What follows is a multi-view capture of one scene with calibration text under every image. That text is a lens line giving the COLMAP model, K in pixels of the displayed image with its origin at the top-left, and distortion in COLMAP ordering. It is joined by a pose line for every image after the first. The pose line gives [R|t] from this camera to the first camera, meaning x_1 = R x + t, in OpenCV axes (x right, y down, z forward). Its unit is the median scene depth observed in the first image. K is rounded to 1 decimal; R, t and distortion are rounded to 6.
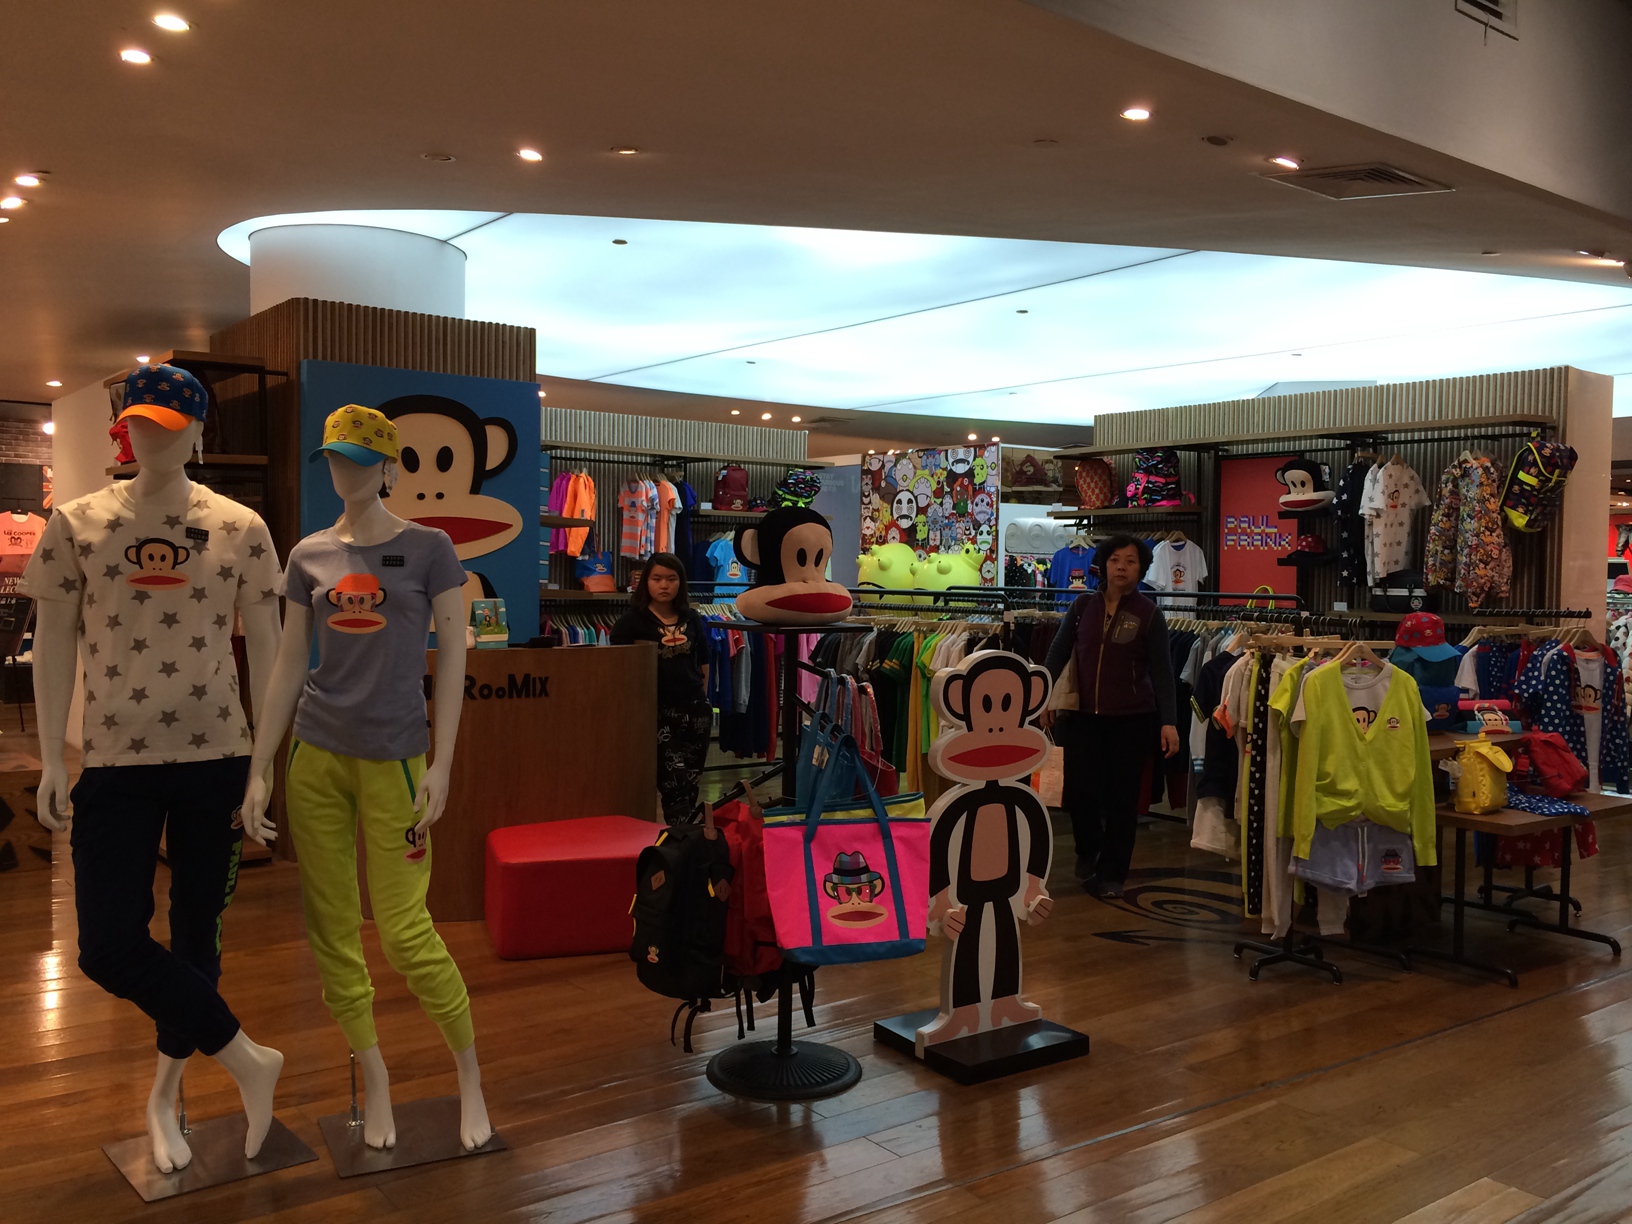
lens RADIAL K [[1395.4, 0, 810.1], [0, 1395.4, 613.7], [0, 0, 1]] dist [0.059738, -0.000453]
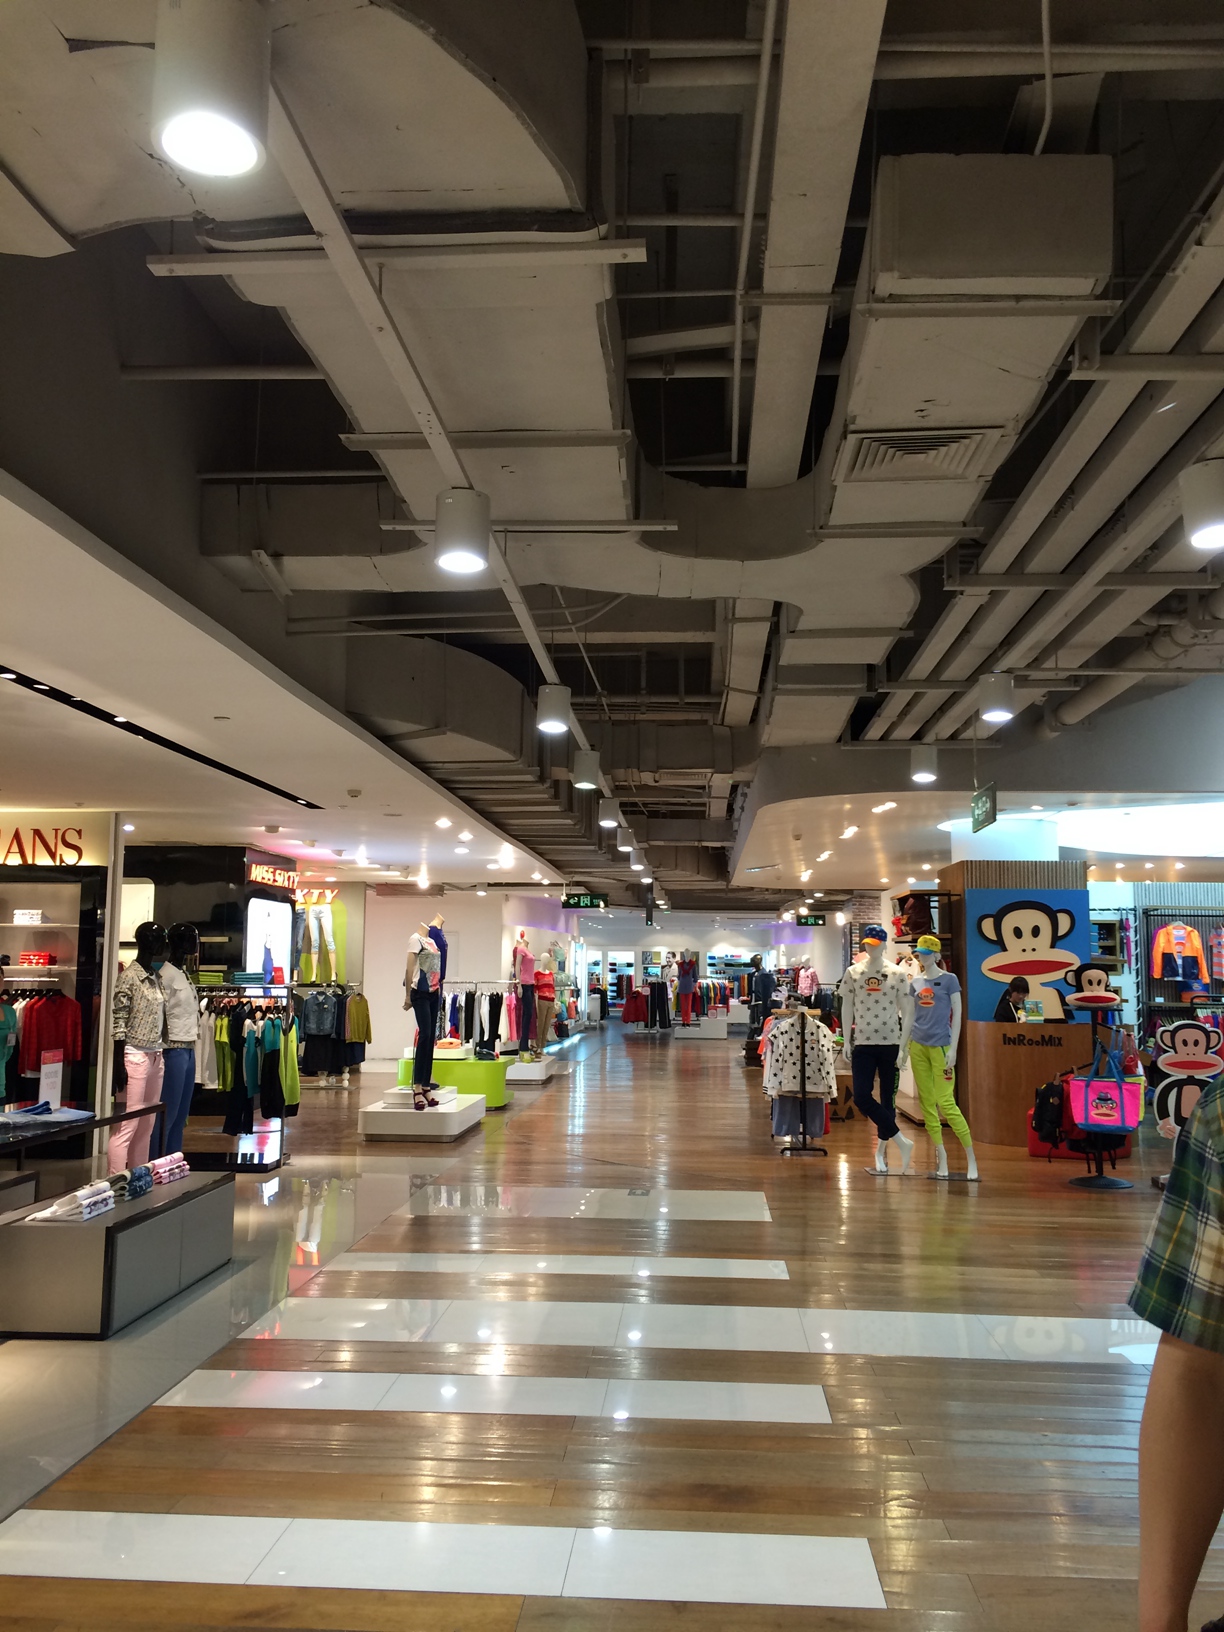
lens RADIAL K [[1382.3, 0, 610.1], [0, 1382.3, 818.1], [0, 0, 1]] dist [0.052249, 0.000992]
pose [[0.755150, -0.079446, -0.650720, 1.103937], [-0.019854, 0.989402, -0.143835, 0.052457], [0.655251, 0.121536, 0.745570, -1.703701]]
